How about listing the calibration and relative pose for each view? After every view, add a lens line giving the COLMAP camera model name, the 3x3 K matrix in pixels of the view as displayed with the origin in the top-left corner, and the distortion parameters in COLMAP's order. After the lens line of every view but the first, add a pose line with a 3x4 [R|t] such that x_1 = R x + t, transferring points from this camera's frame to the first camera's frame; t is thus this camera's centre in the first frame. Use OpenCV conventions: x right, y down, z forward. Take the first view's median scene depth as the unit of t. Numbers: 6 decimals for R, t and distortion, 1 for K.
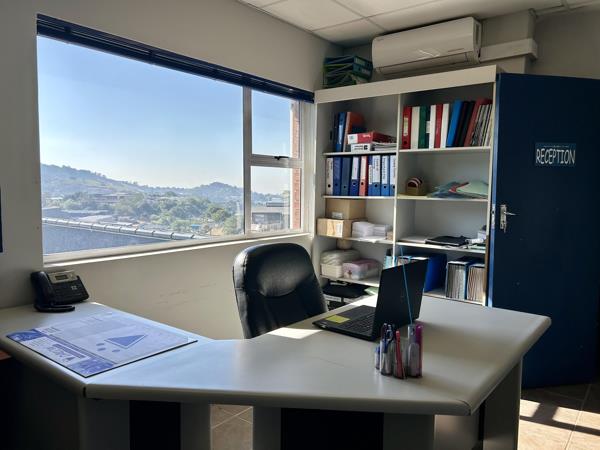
lens RADIAL K [[466.6, 0, 300.0], [0, 466.6, 225.0], [0, 0, 1]] dist [0.056473, -0.094634]
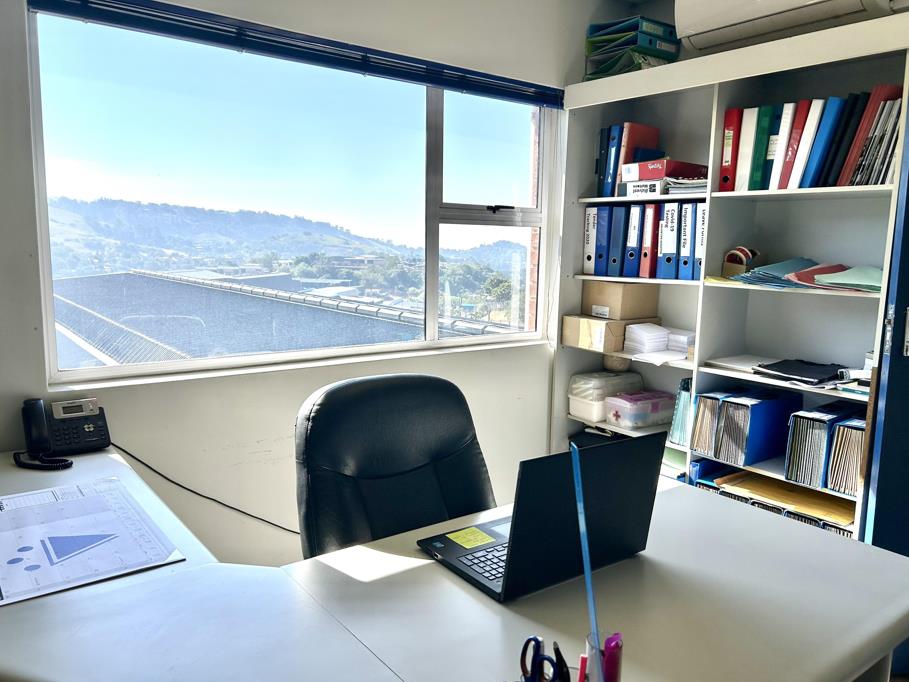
lens RADIAL K [[706.9, 0, 454.5], [0, 706.9, 341.0], [0, 0, 1]] dist [0.056473, -0.094634]
pose [[0.968119, 0.041623, -0.247008, 0.130521], [-0.029146, 0.998118, 0.053956, -0.027546], [0.248789, -0.045036, 0.967510, 0.141150]]
